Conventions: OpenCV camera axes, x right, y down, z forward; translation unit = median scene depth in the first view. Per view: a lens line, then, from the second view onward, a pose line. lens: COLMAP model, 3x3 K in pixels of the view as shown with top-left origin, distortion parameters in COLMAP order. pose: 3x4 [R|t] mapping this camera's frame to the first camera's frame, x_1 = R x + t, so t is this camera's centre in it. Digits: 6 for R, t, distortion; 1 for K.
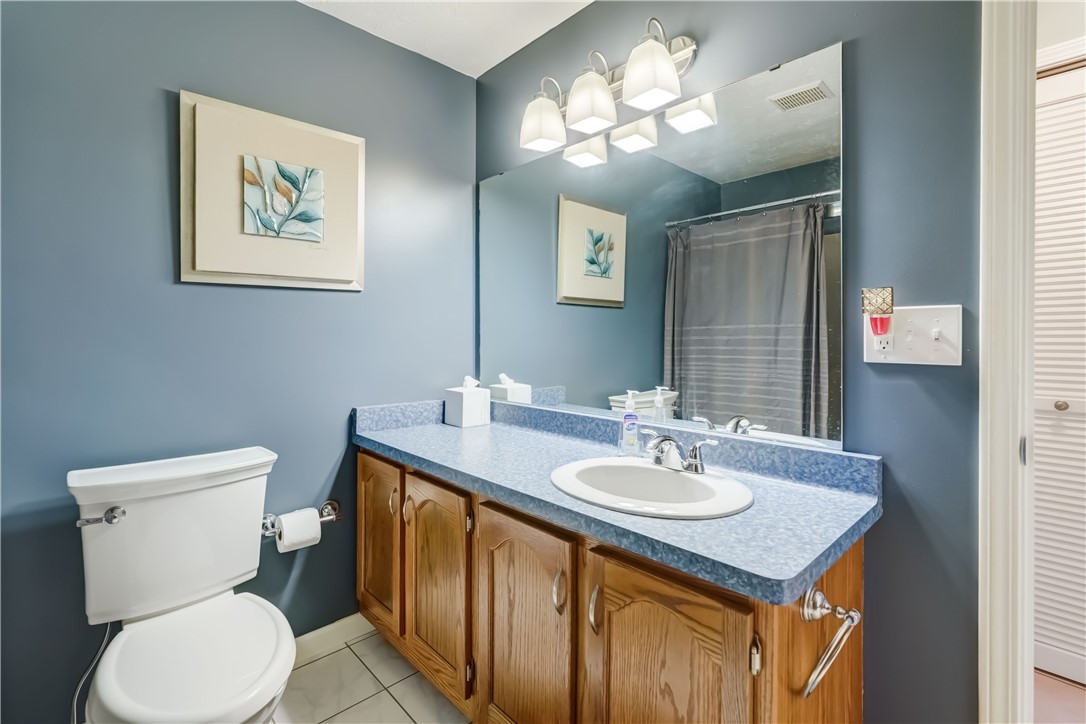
lens RADIAL K [[495.4, 0, 543.5], [0, 495.4, 338.3], [0, 0, 1]] dist [-0.002300, 0.000284]
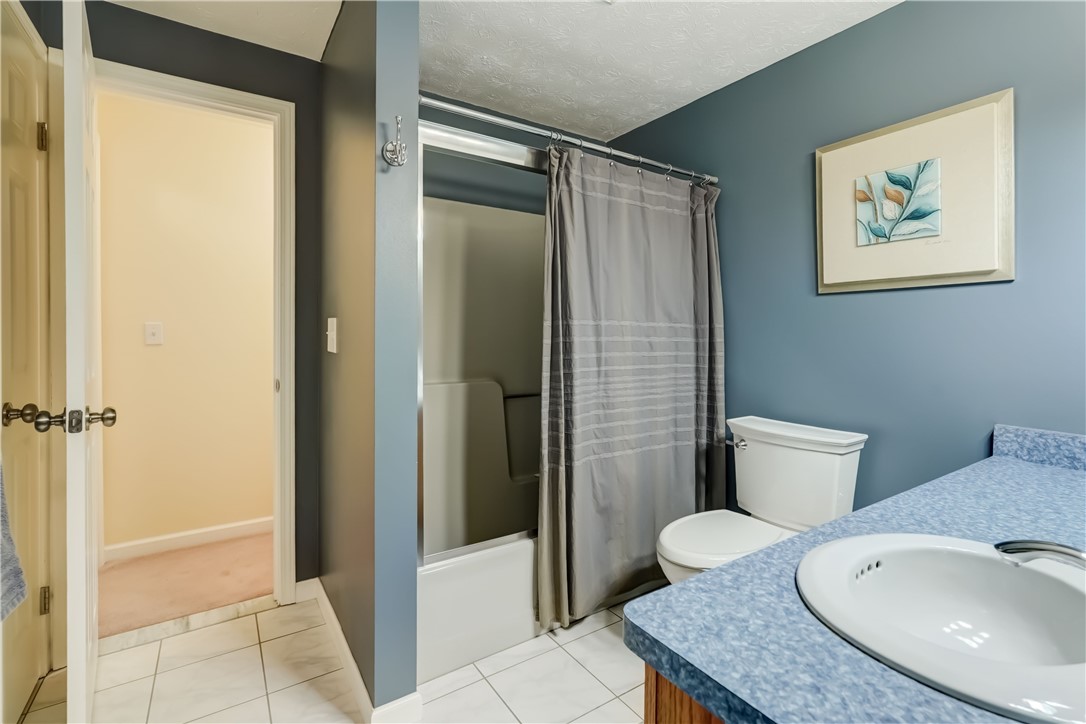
lens RADIAL K [[495.4, 0, 543.5], [0, 495.4, 338.3], [0, 0, 1]] dist [-0.002300, 0.000284]
pose [[-0.163343, 0.009244, -0.986526, 0.637823], [-0.010310, 0.999885, 0.011077, -0.004004], [0.986515, 0.011981, -0.163229, 0.462060]]
